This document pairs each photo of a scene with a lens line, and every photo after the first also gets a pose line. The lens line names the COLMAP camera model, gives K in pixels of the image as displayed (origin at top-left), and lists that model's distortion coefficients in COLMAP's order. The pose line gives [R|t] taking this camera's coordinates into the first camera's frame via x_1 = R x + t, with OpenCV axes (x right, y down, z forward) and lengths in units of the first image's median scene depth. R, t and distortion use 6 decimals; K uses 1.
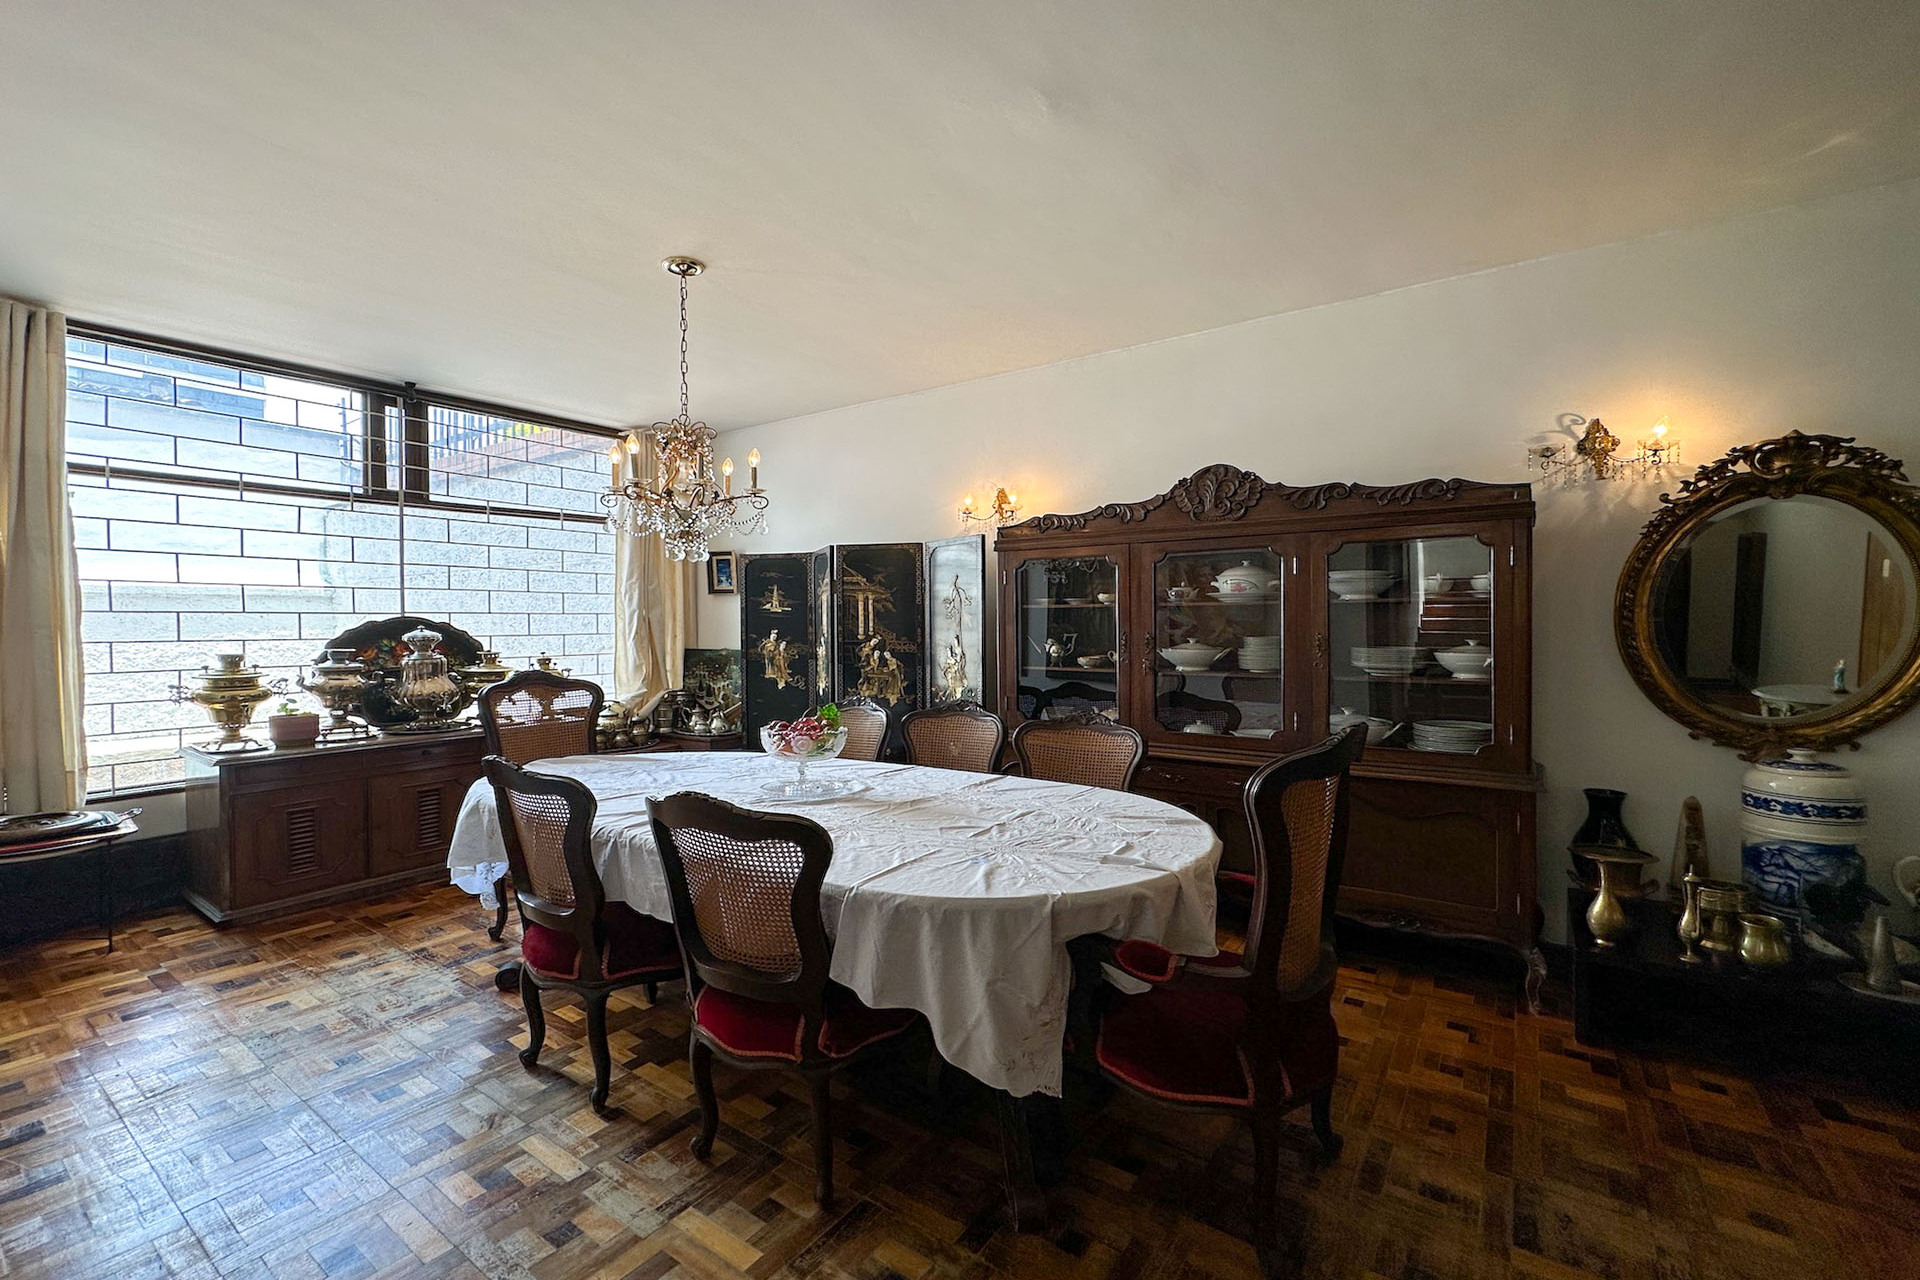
lens RADIAL K [[798.4, 0, 962.2], [0, 798.4, 636.3], [0, 0, 1]] dist [-0.003657, 0.000070]
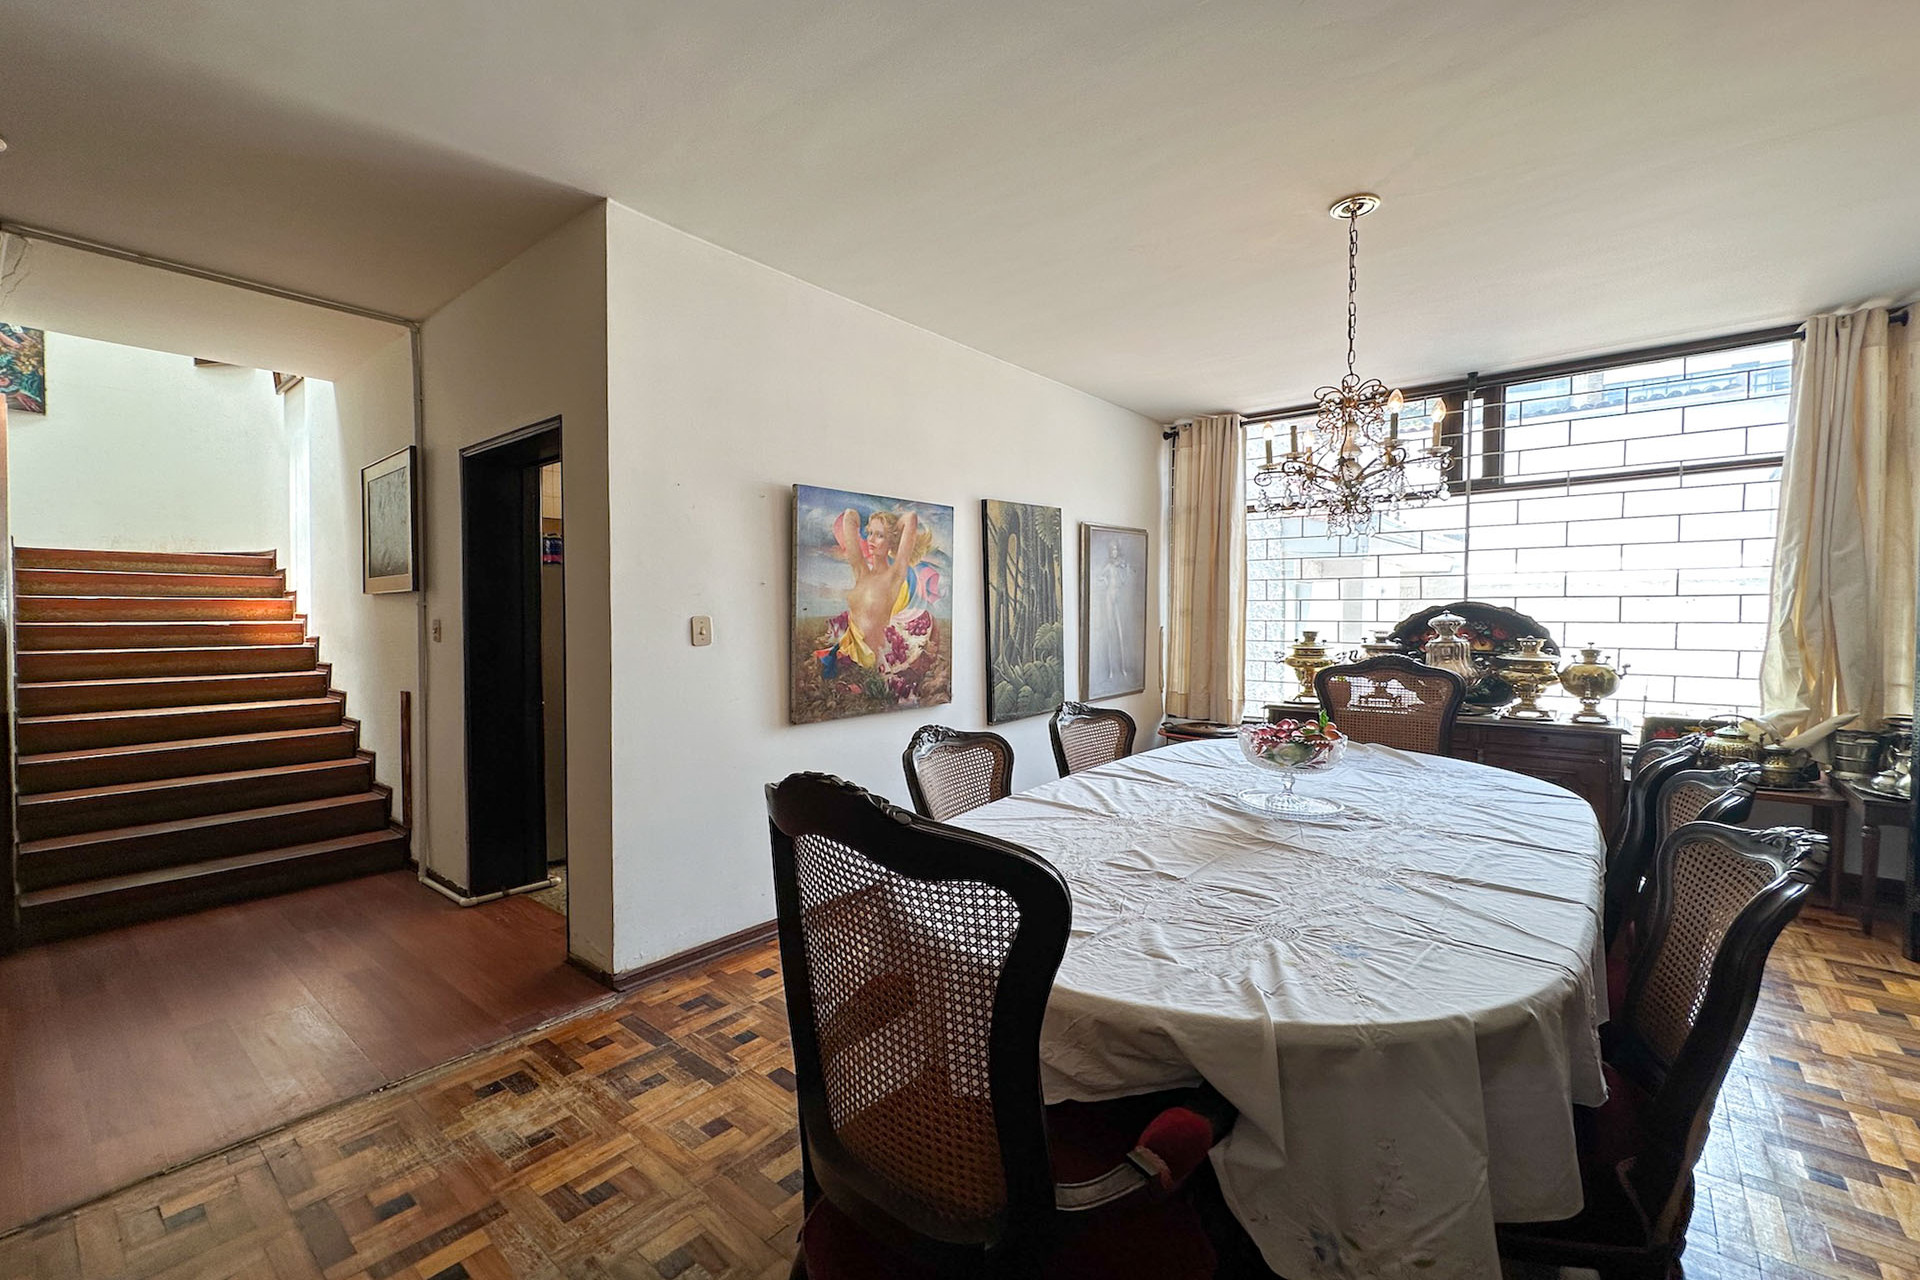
lens RADIAL K [[798.4, 0, 955.5], [0, 798.4, 634.2], [0, 0, 1]] dist [-0.003657, 0.000070]
pose [[-0.072559, 0.030352, -0.996902, 0.384399], [-0.018249, 0.999329, 0.031754, -0.003212], [0.997197, 0.020497, -0.071957, 0.415518]]
